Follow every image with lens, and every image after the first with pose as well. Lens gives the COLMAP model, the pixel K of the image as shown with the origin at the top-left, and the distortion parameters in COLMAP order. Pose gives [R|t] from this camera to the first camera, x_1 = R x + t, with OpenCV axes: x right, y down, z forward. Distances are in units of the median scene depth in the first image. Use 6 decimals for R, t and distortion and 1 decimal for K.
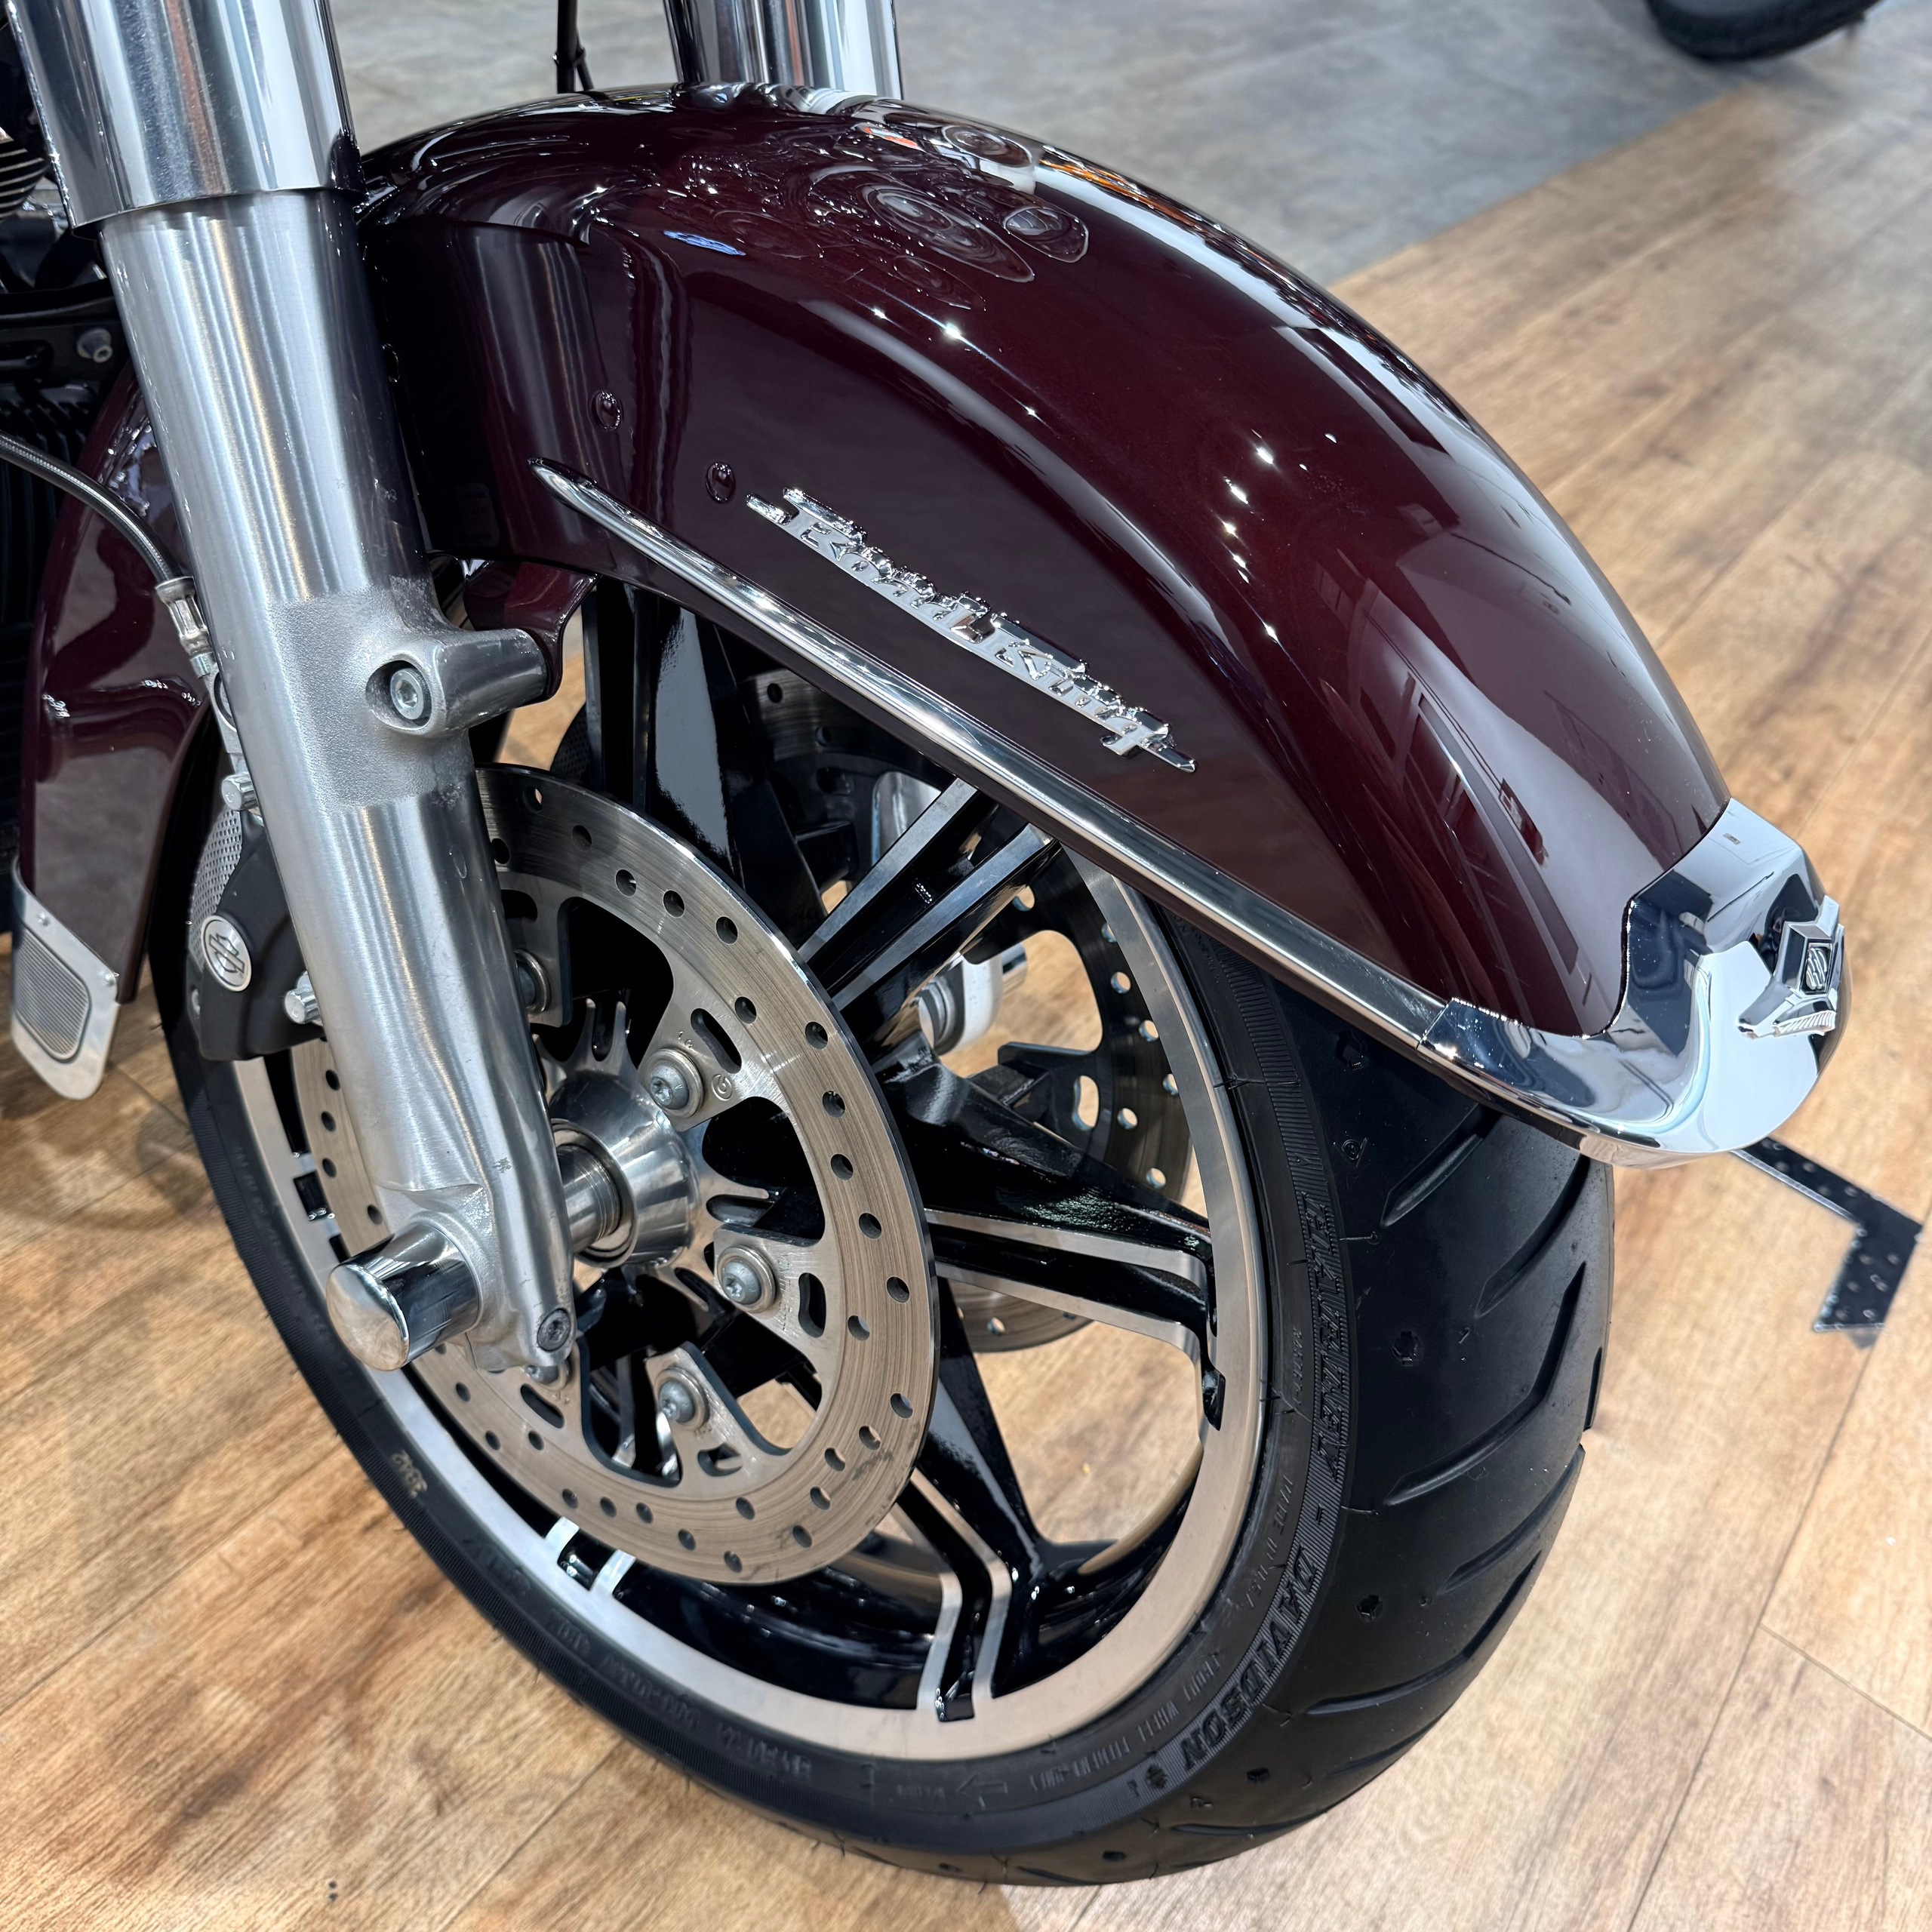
lens RADIAL K [[1818.5, 0, 967.5], [0, 1818.5, 968.9], [0, 0, 1]] dist [0.066418, -0.121956]
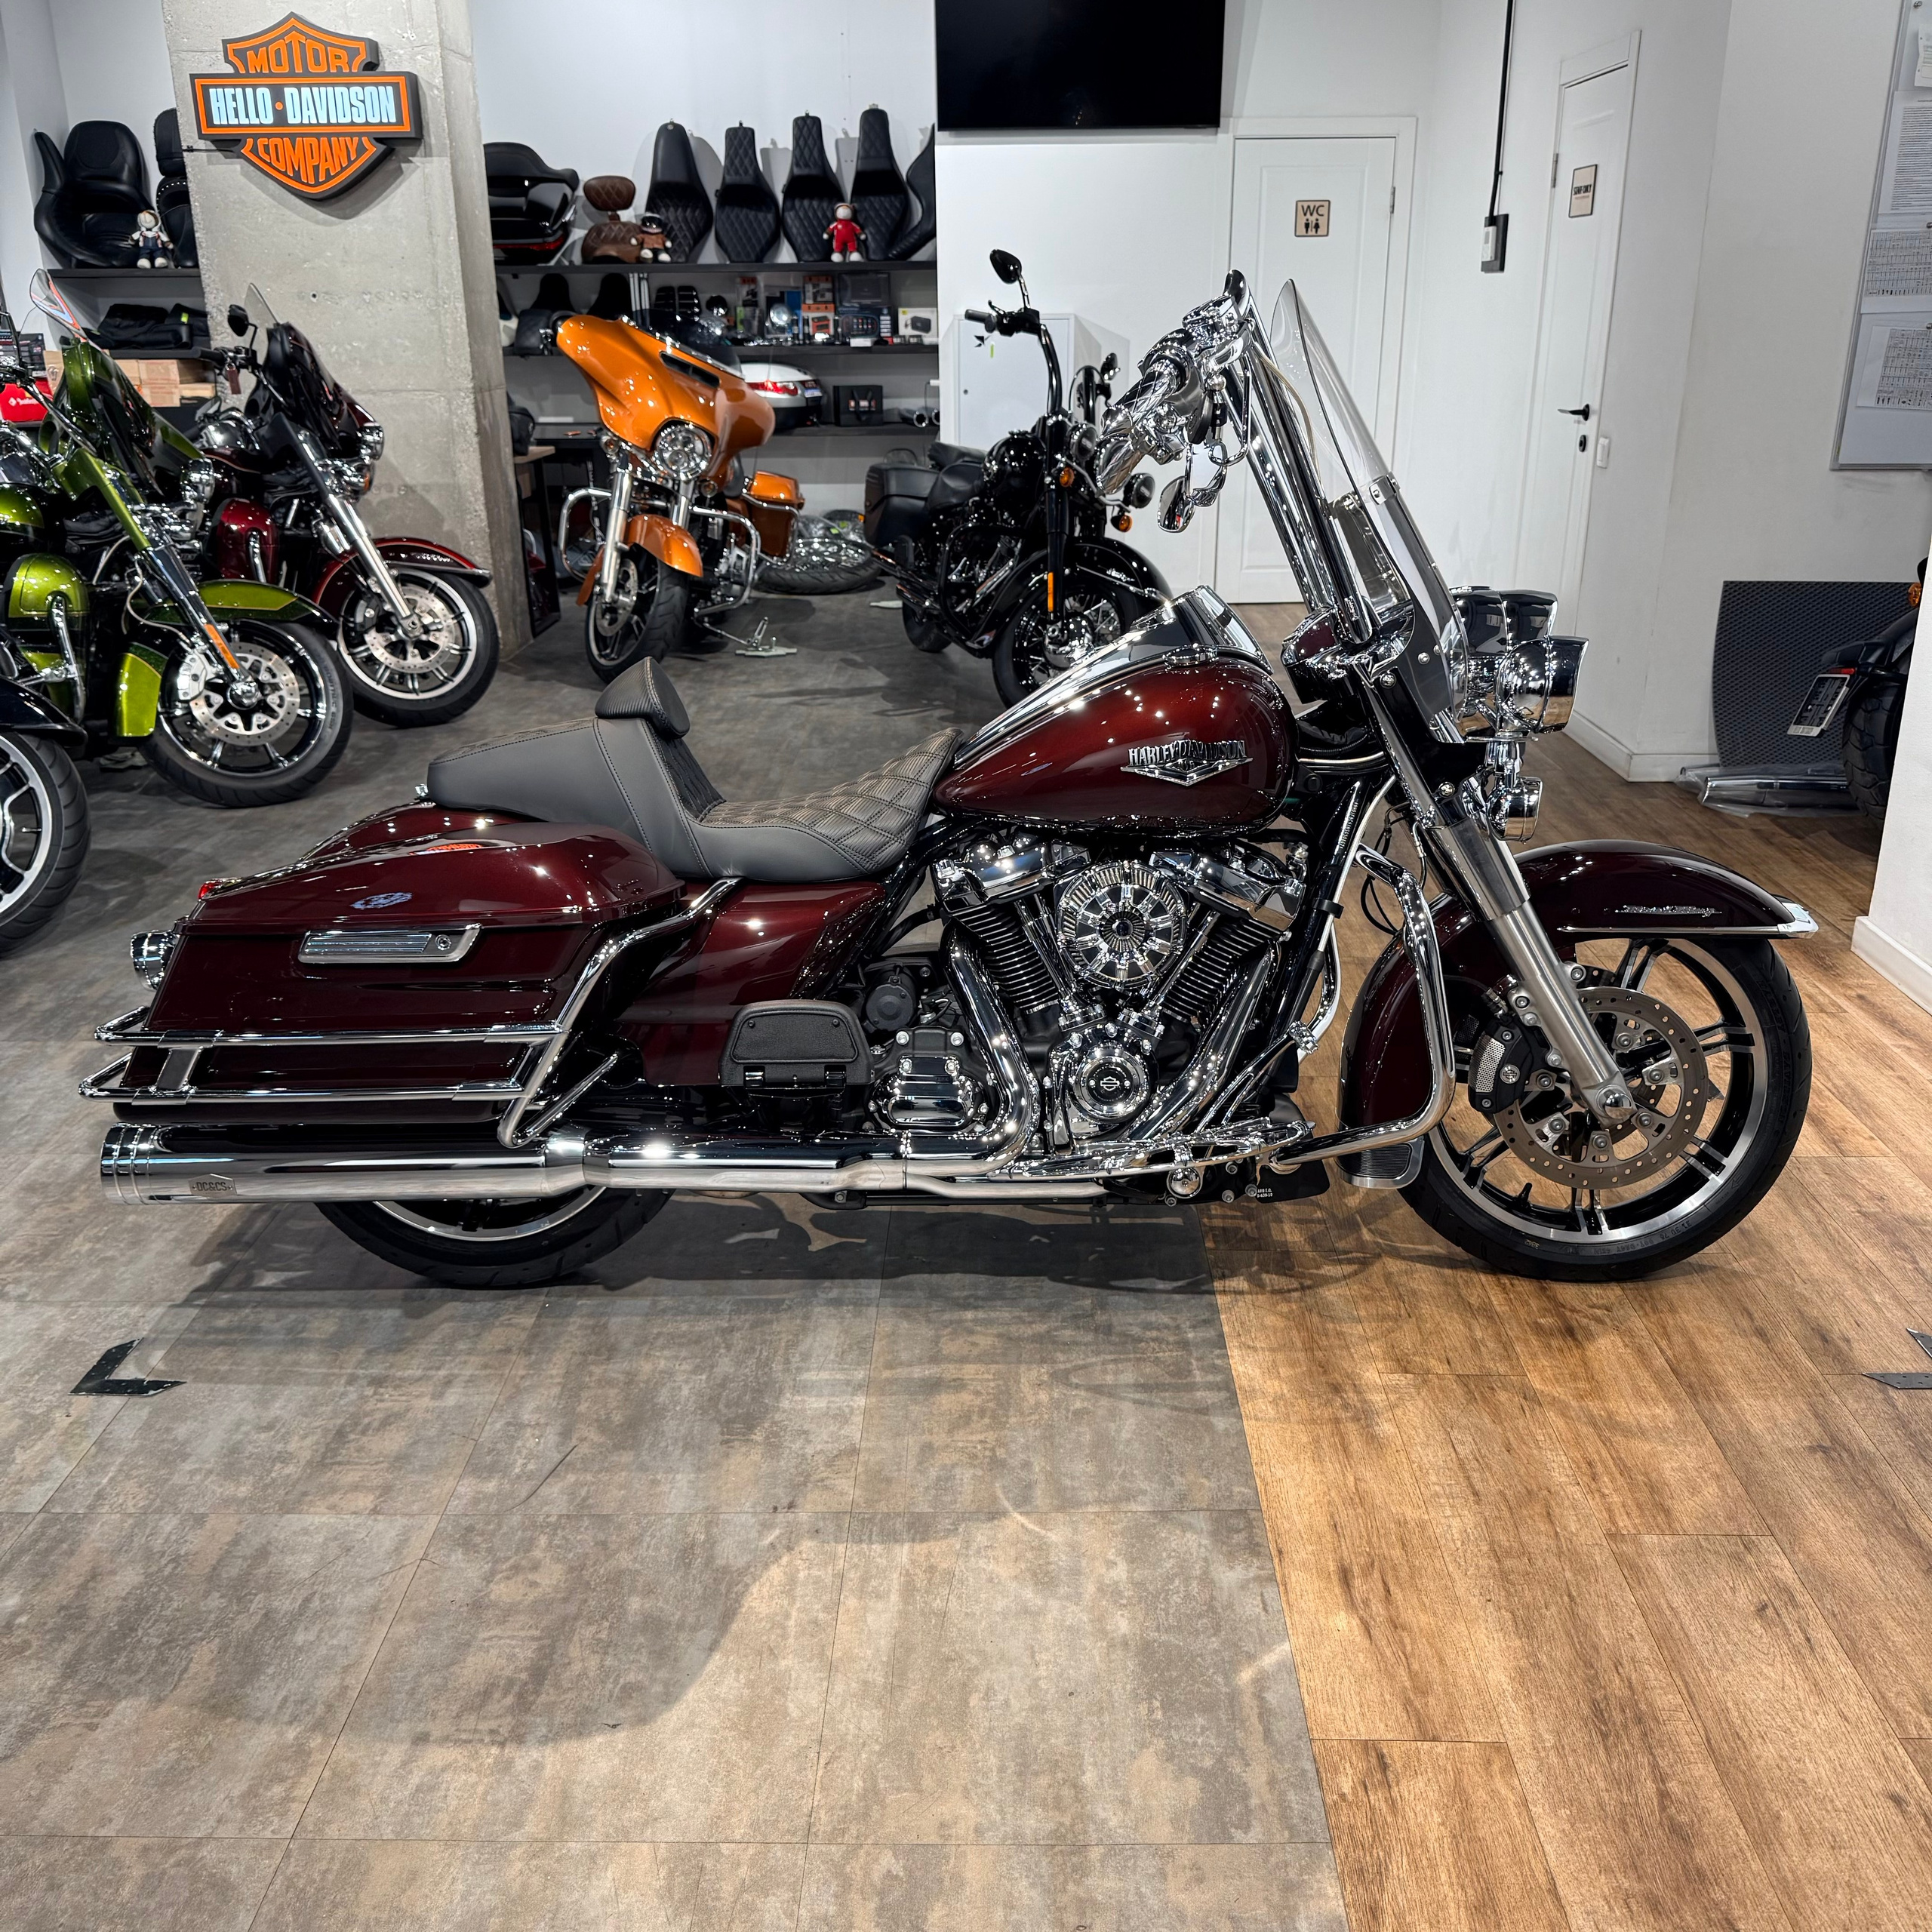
lens RADIAL K [[1792.6, 0, 970.9], [0, 1792.6, 969.4], [0, 0, 1]] dist [0.139890, -0.279174]
pose [[0.801118, -0.379444, 0.462852, -2.541568], [0.509285, 0.838409, -0.194161, -0.027302], [-0.314386, 0.391270, 0.864910, -1.799174]]
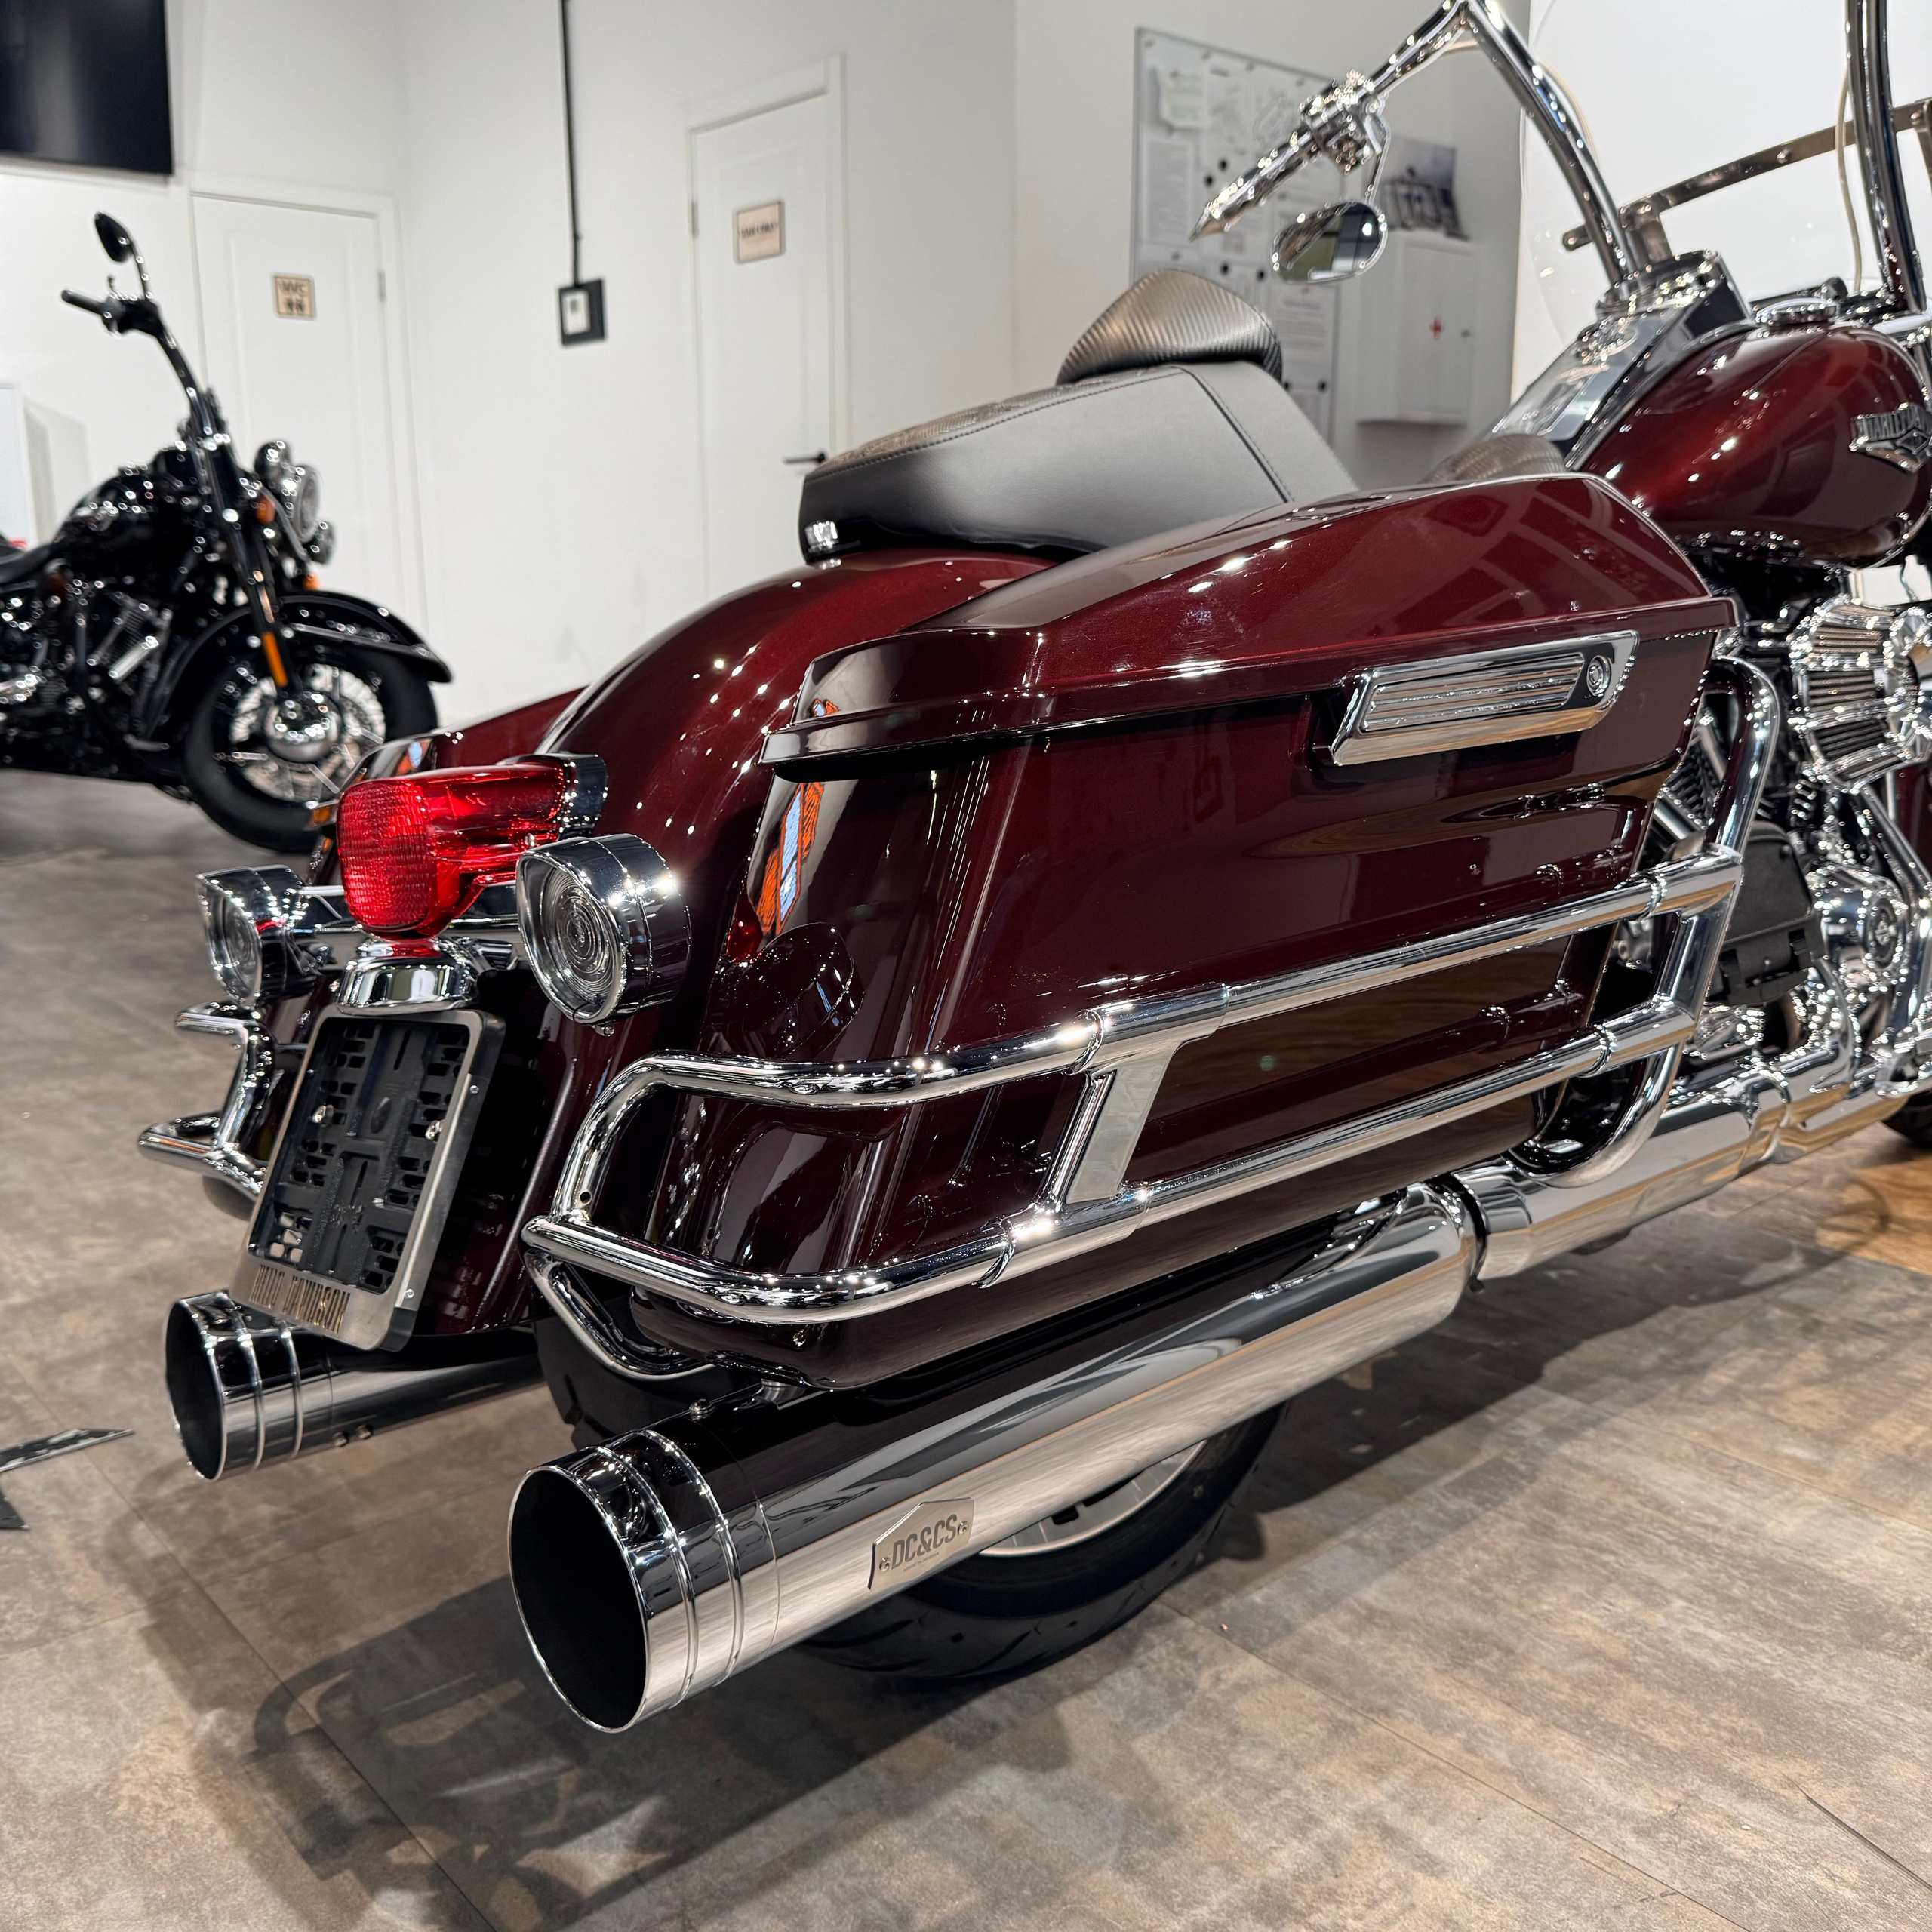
lens RADIAL K [[1839.1, 0, 966.0], [0, 1839.1, 966.0], [0, 0, 1]] dist [0.005608, -0.025297]
pose [[0.211865, -0.389156, 0.896477, -3.097127], [0.692262, 0.707252, 0.143413, -1.357907], [-0.689845, 0.590213, 0.419240, 0.803043]]
